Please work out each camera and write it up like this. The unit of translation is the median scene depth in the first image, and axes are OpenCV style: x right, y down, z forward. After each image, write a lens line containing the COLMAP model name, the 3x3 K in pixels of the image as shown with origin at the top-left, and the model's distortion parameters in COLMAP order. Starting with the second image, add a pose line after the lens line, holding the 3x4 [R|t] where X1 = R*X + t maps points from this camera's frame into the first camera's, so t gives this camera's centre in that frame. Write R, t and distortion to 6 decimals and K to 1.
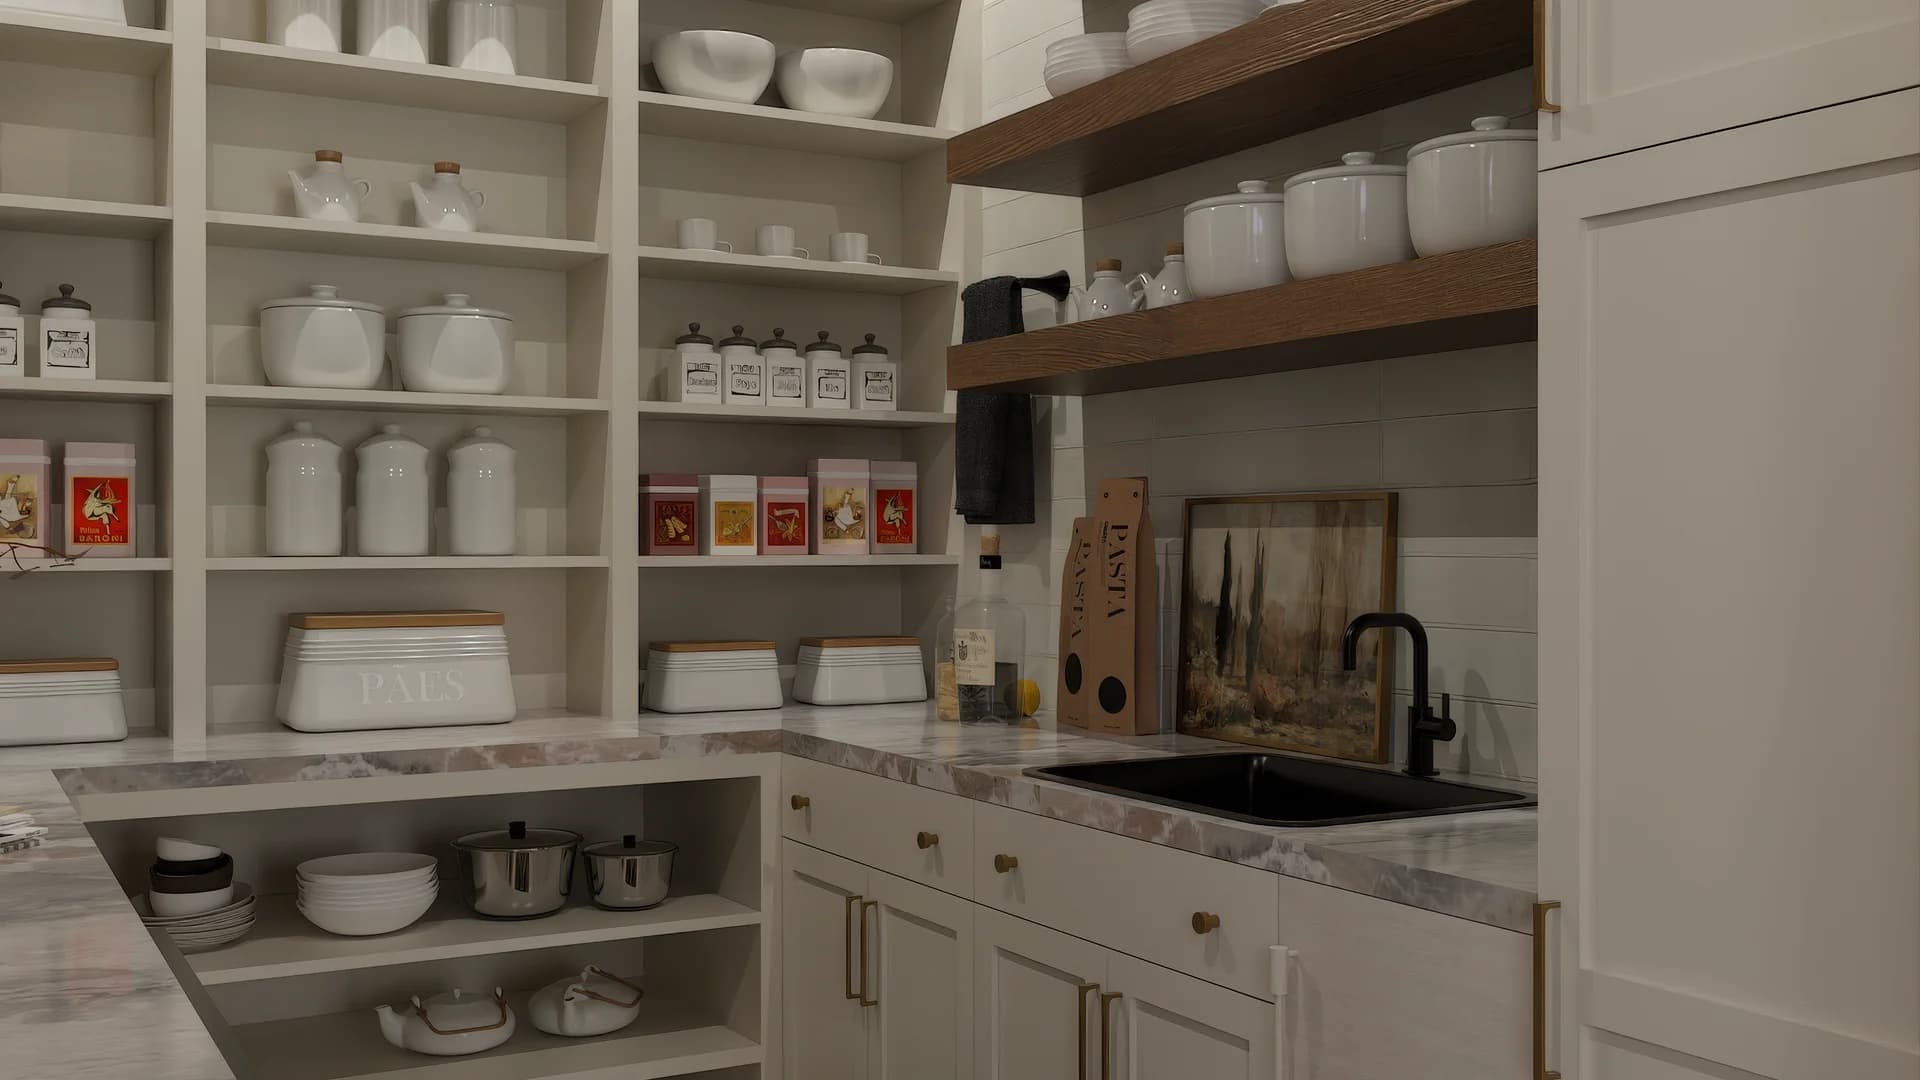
lens RADIAL K [[1841.1, 0, 960.0], [0, 1841.1, 540.0], [0, 0, 1]] dist [-0.000838, -0.002914]
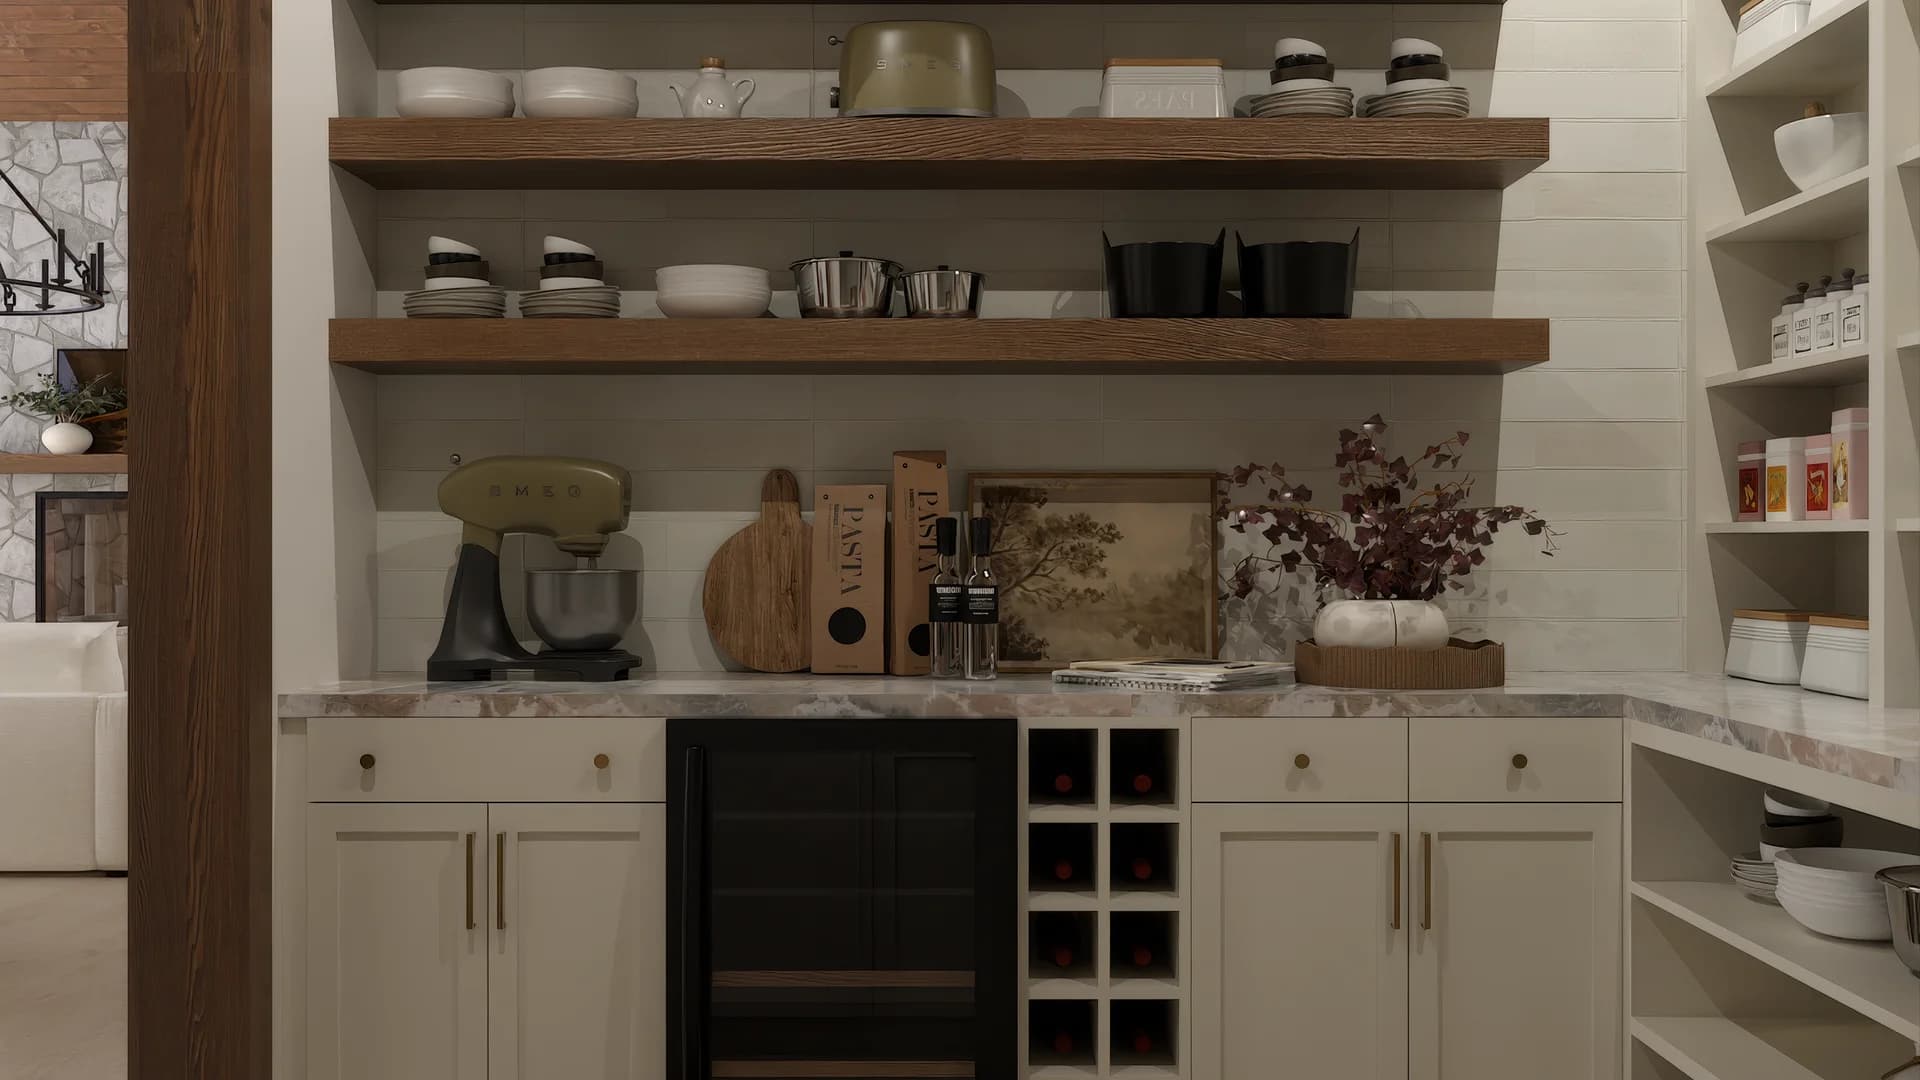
lens RADIAL K [[1841.1, 0, 960.0], [0, 1841.1, 540.0], [0, 0, 1]] dist [-0.000838, -0.002914]
pose [[-0.495363, -0.000268, -0.868686, 0.615245], [0.000034, 1.000000, -0.000327, 0.019842], [0.868686, -0.000192, -0.495363, 0.983752]]
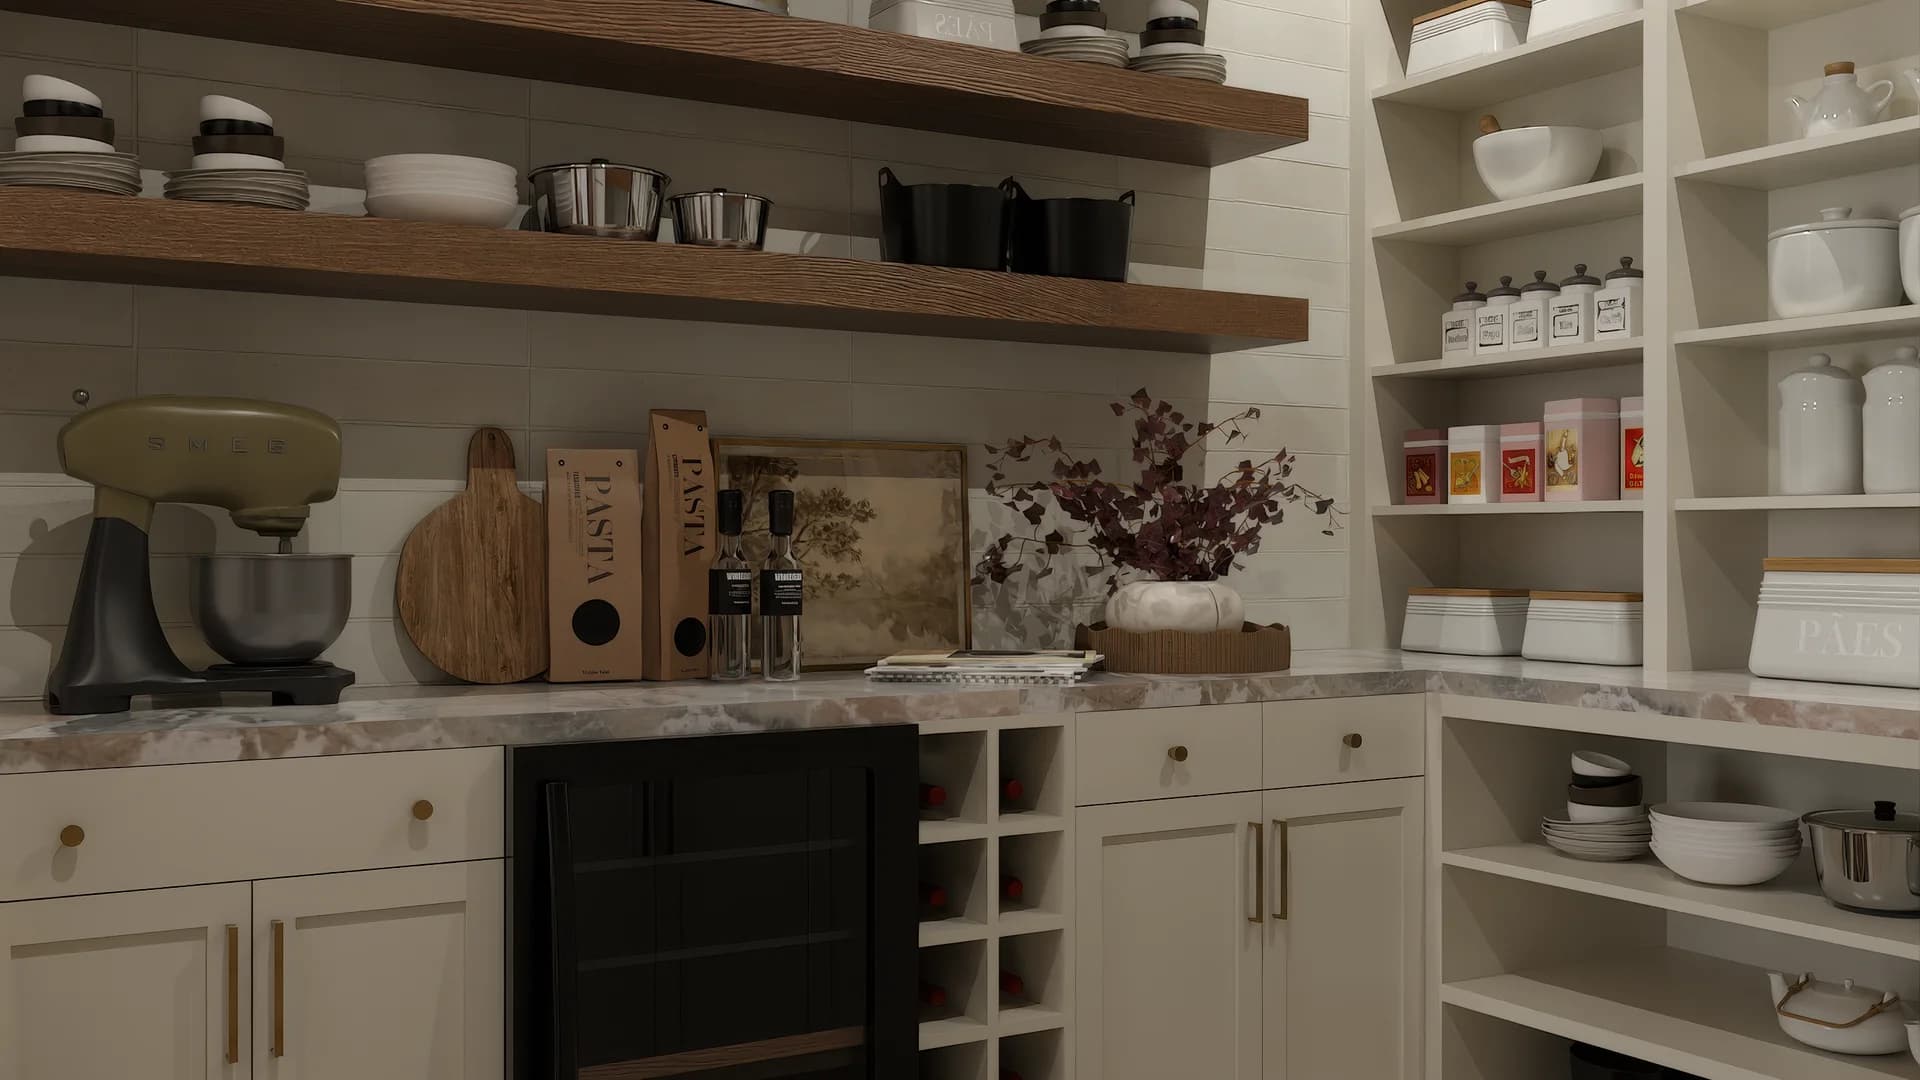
lens RADIAL K [[1841.1, 0, 960.0], [0, 1841.1, 540.0], [0, 0, 1]] dist [-0.000838, -0.002914]
pose [[0.017864, -0.000159, -0.999840, 0.586522], [0.000133, 1.000000, -0.000157, 0.031127], [0.999840, -0.000130, 0.017864, 0.539210]]
